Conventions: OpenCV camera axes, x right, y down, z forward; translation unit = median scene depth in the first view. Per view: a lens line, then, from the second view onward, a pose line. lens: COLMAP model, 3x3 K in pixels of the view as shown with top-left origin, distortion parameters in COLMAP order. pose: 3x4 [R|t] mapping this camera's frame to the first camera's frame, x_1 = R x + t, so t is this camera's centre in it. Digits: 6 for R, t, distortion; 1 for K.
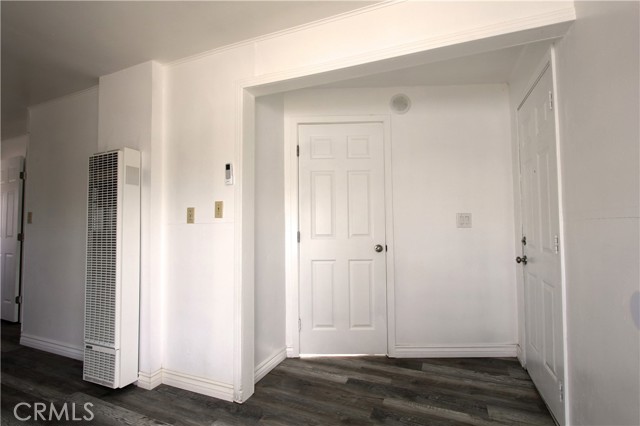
lens RADIAL K [[300.8, 0, 317.5], [0, 300.8, 214.7], [0, 0, 1]] dist [-0.011208, 0.001233]
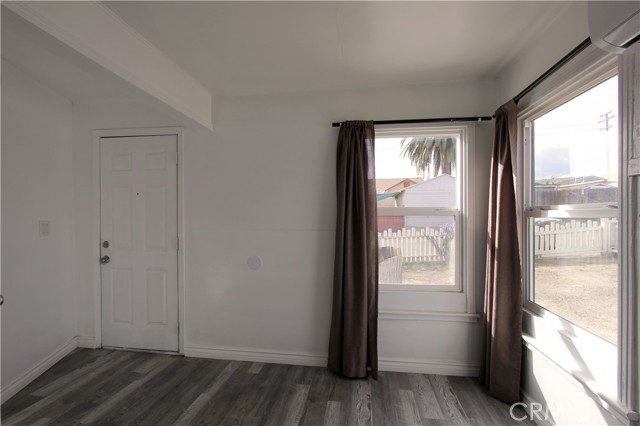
lens RADIAL K [[300.8, 0, 319.8], [0, 300.8, 210.9], [0, 0, 1]] dist [-0.011208, 0.001233]
pose [[-0.250391, 0.032027, 0.967615, -0.783374], [-0.036481, 0.998431, -0.042487, -0.032694], [-0.967457, -0.045938, -0.248830, 0.469967]]
